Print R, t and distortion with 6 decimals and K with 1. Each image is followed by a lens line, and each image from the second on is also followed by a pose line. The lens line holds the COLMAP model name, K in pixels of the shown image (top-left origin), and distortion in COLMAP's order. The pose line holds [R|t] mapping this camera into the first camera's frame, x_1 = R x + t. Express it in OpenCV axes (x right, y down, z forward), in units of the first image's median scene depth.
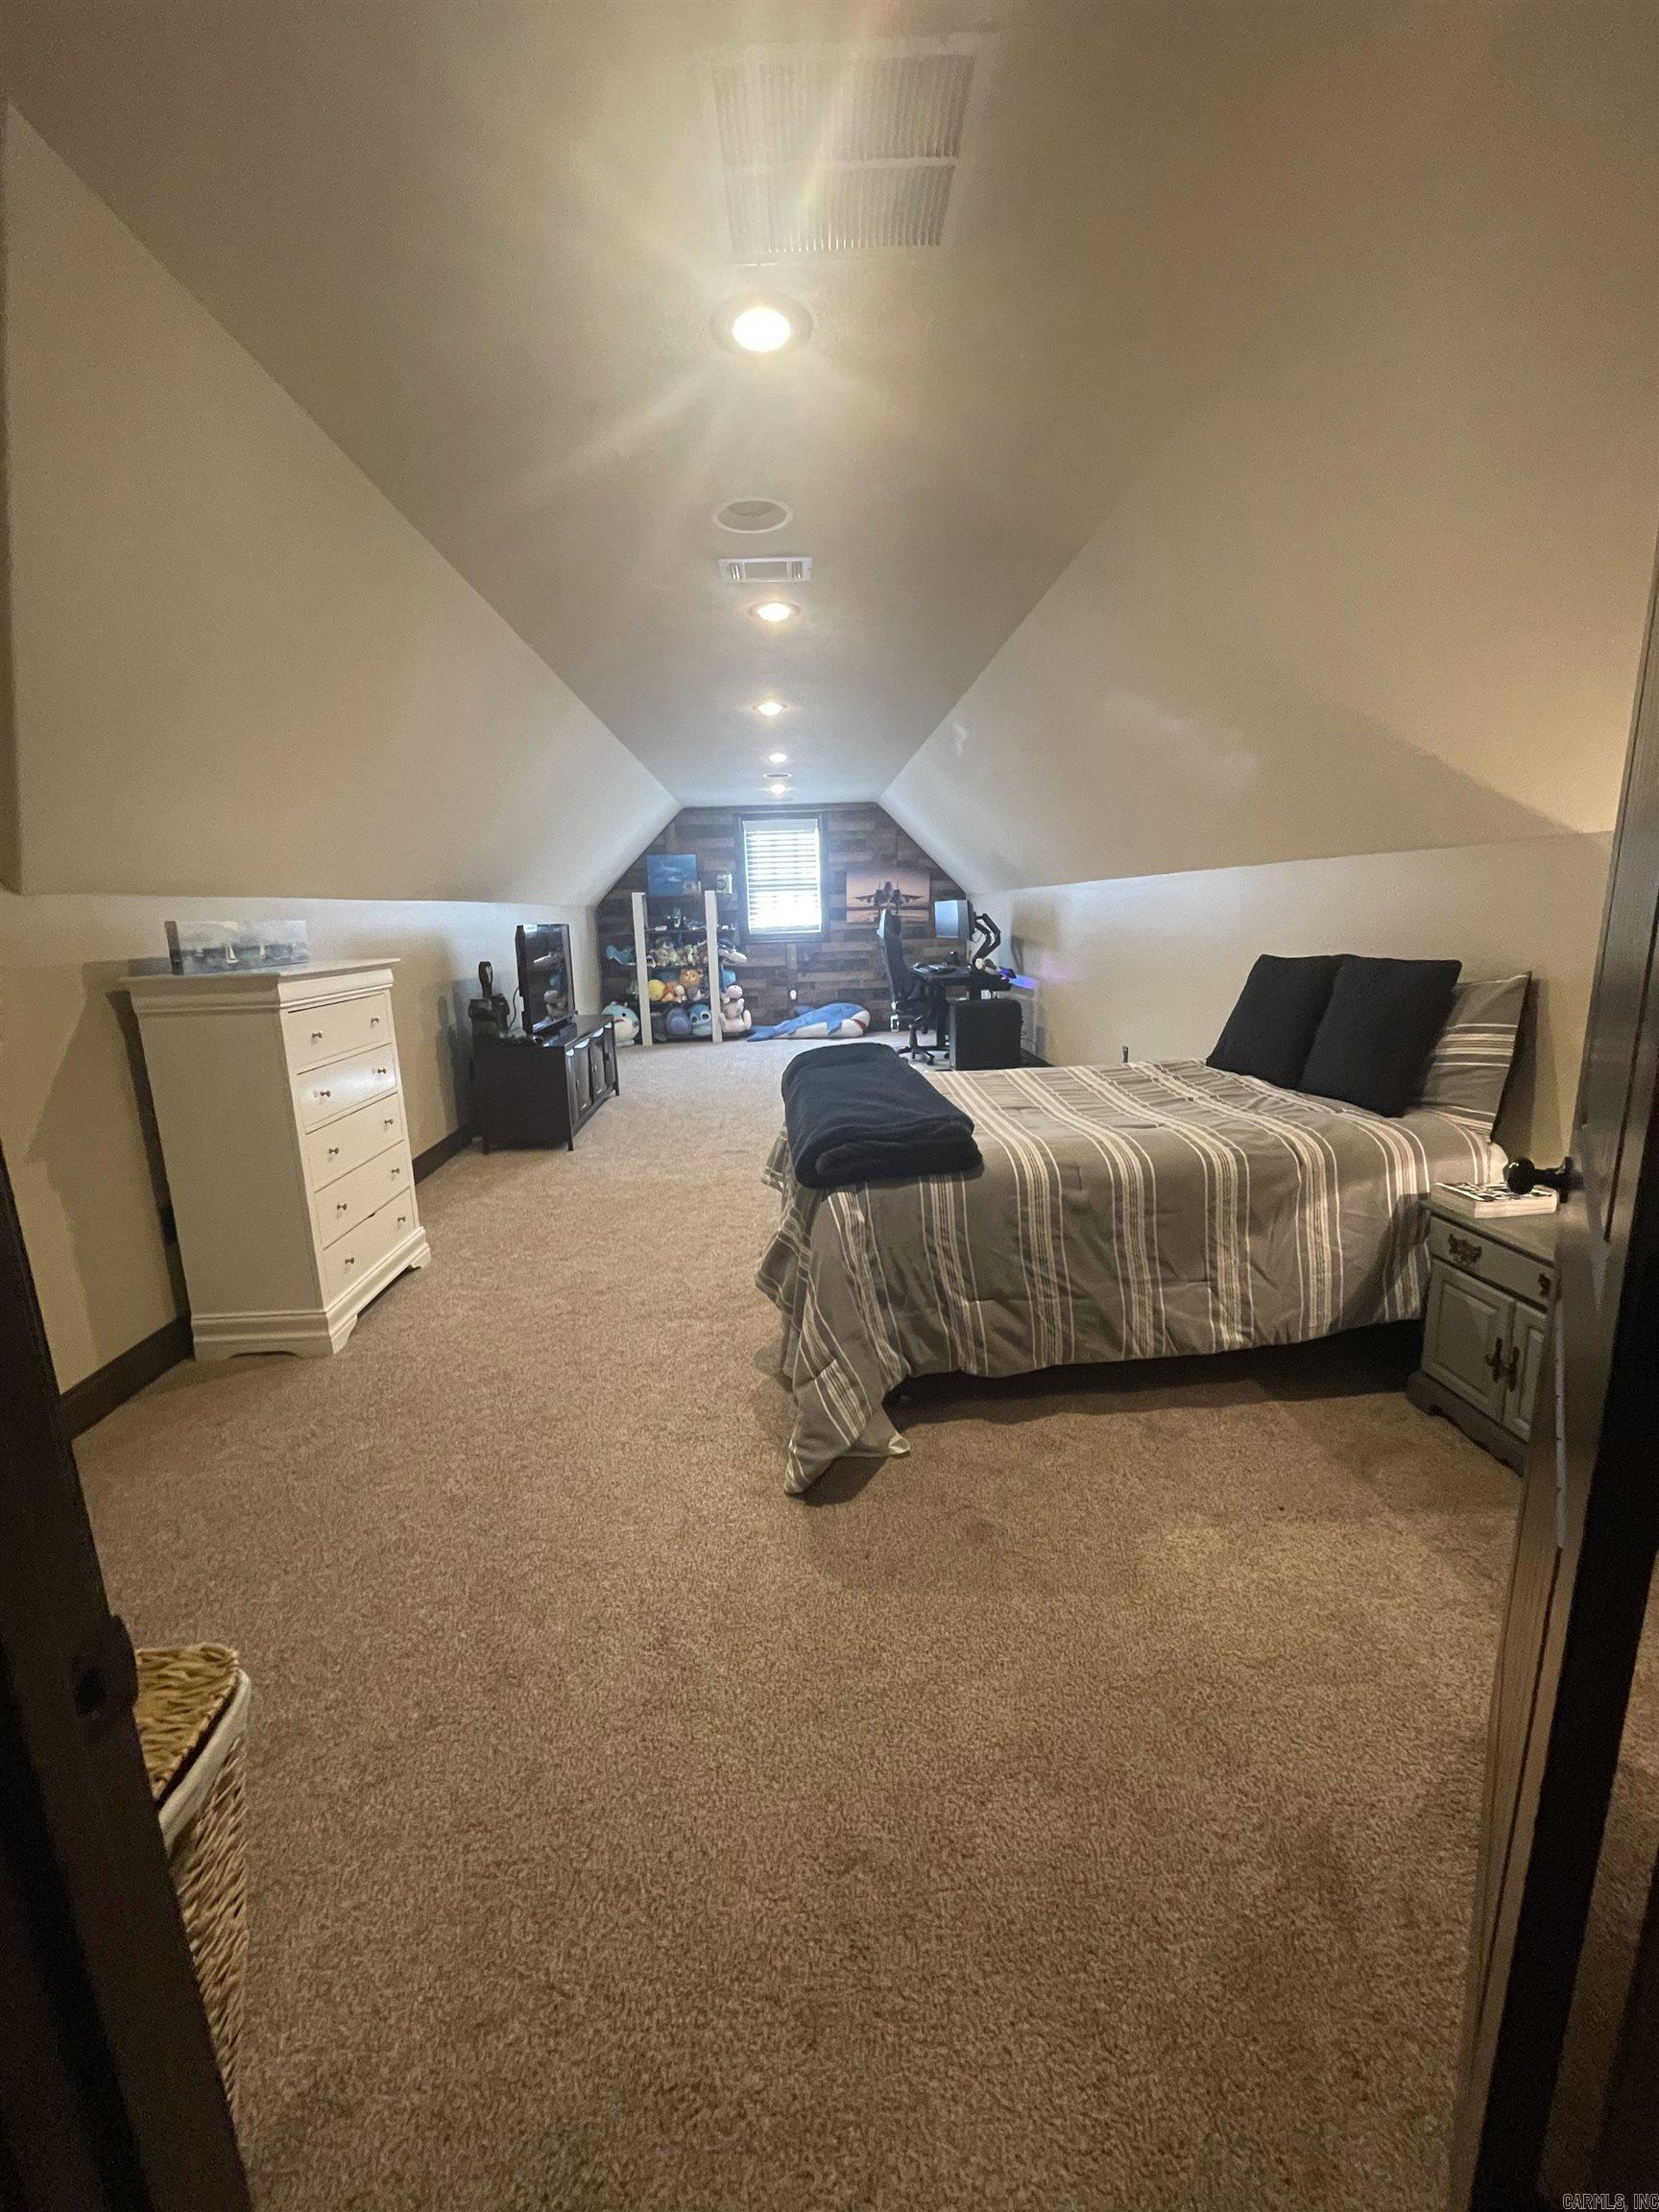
lens RADIAL K [[888.3, 0, 831.2], [0, 888.3, 1099.0], [0, 0, 1]] dist [-0.006326, -0.000183]
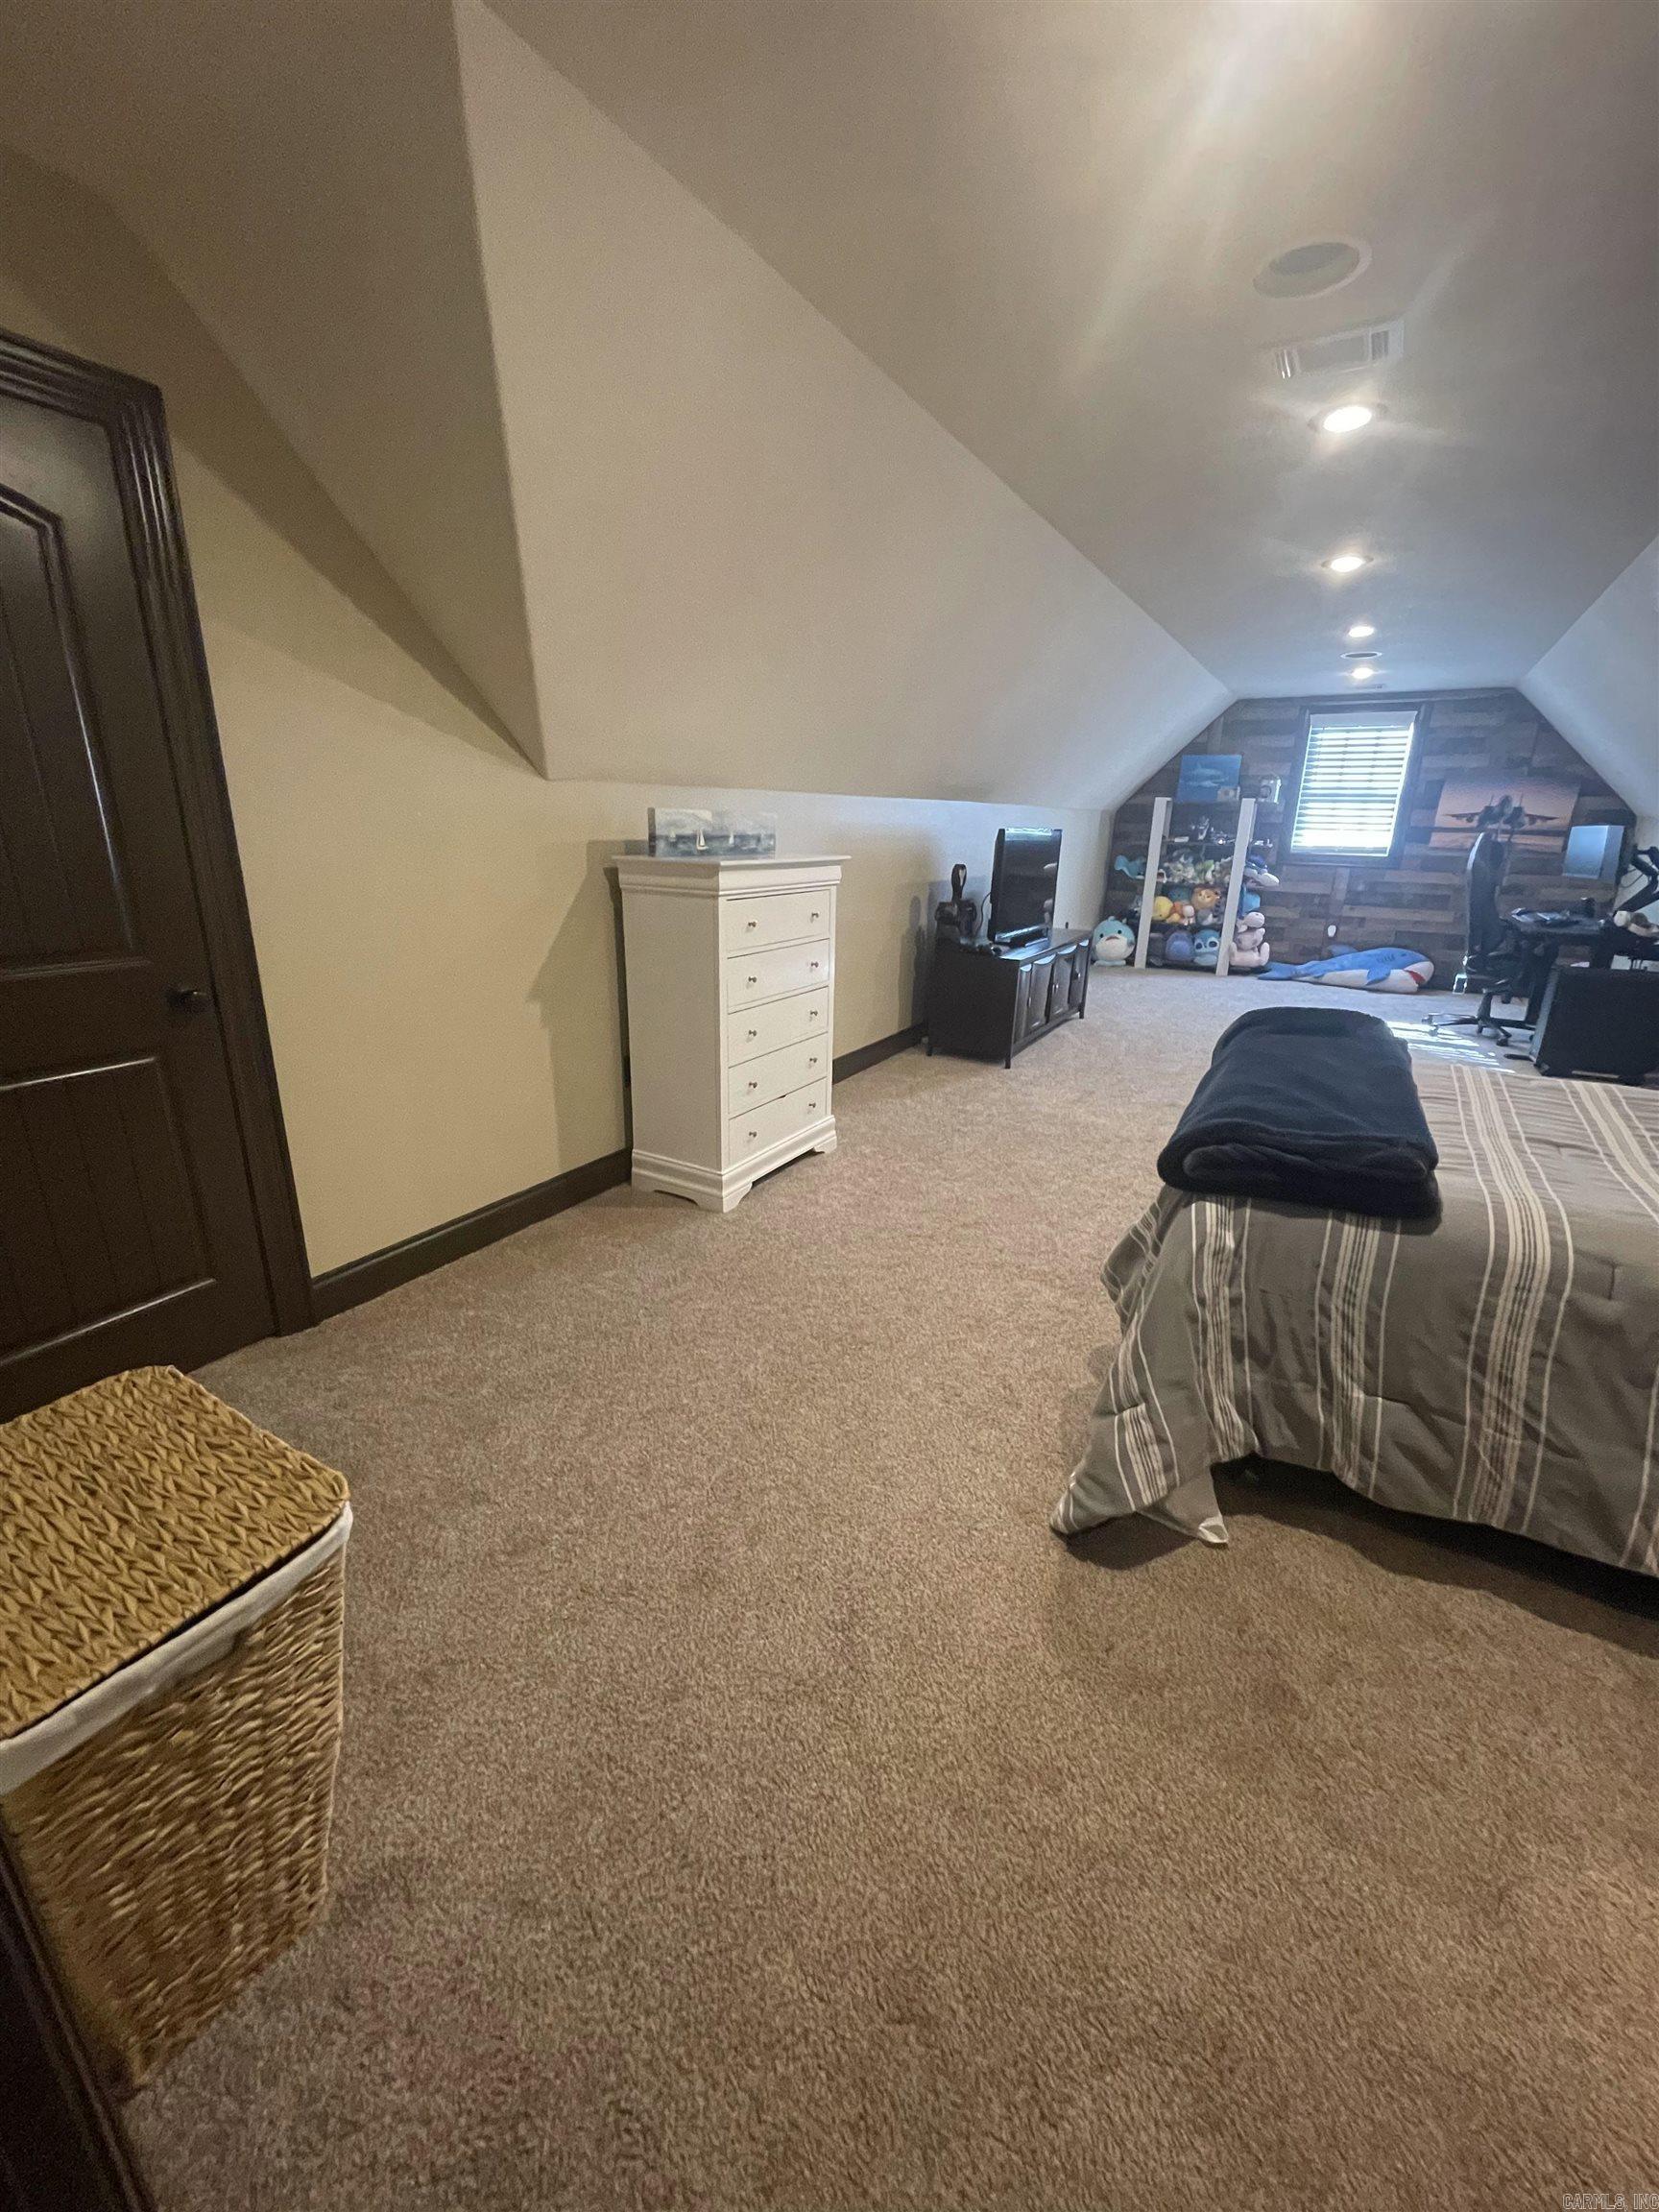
lens RADIAL K [[884.8, 0, 833.5], [0, 884.8, 1099.4], [0, 0, 1]] dist [-0.013765, 0.006564]
pose [[0.828616, 0.212889, -0.517758, 0.098544], [-0.157727, 0.976183, 0.148957, -0.038948], [0.537138, -0.041764, 0.842460, 0.145305]]
